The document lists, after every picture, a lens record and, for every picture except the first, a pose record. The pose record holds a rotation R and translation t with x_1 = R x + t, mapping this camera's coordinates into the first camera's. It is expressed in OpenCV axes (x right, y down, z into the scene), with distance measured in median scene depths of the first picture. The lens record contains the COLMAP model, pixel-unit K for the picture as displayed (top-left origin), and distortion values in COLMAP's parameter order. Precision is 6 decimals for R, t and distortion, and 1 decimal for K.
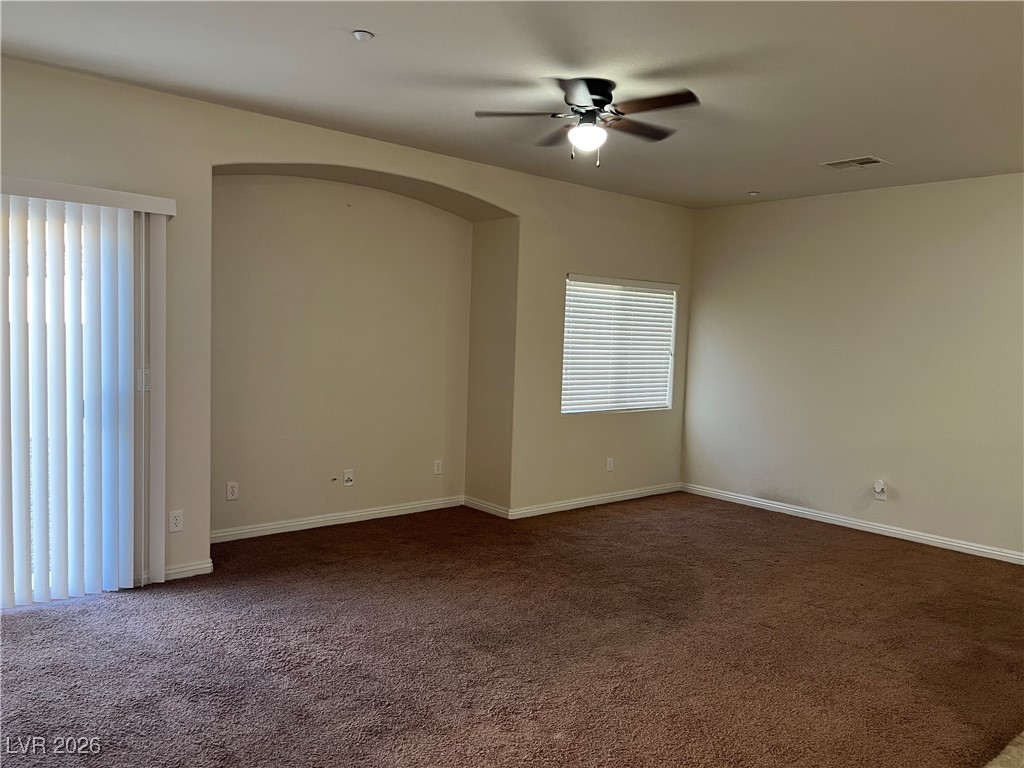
lens RADIAL K [[778.2, 0, 506.5], [0, 778.2, 391.8], [0, 0, 1]] dist [0.065515, -0.084988]
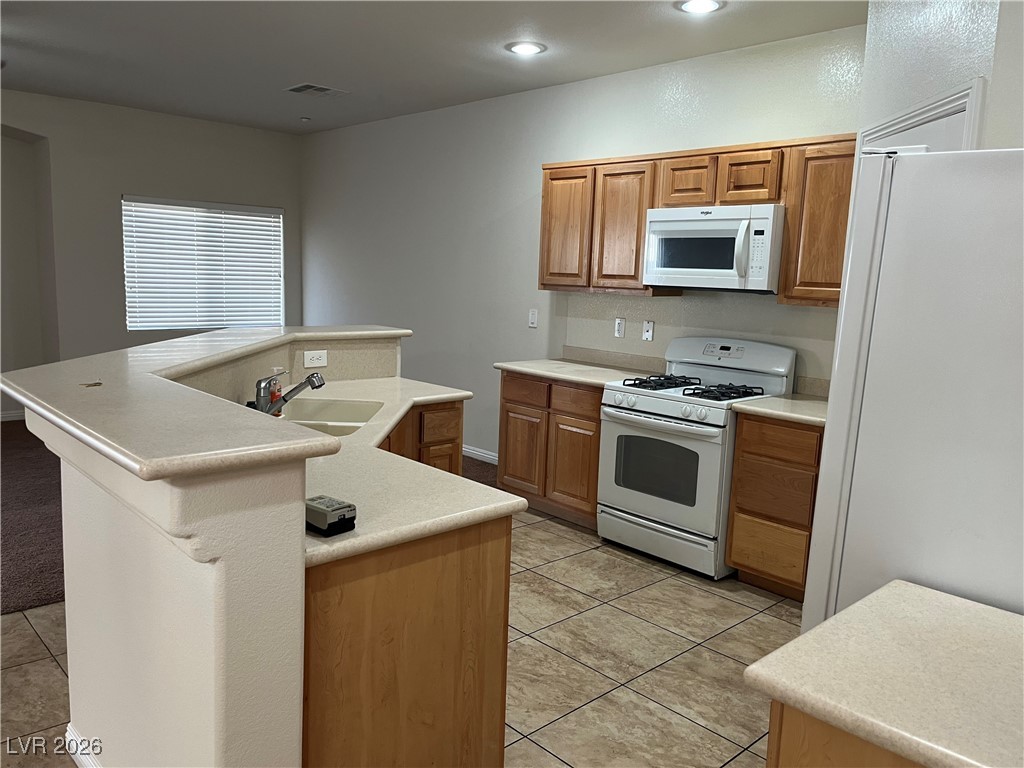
lens RADIAL K [[778.2, 0, 511.7], [0, 778.2, 397.9], [0, 0, 1]] dist [0.058188, -0.079946]
pose [[0.999337, -0.005371, 0.036006, 0.576310], [0.002244, 0.996263, 0.086341, 0.029752], [-0.036335, -0.086203, 0.995615, -0.088332]]
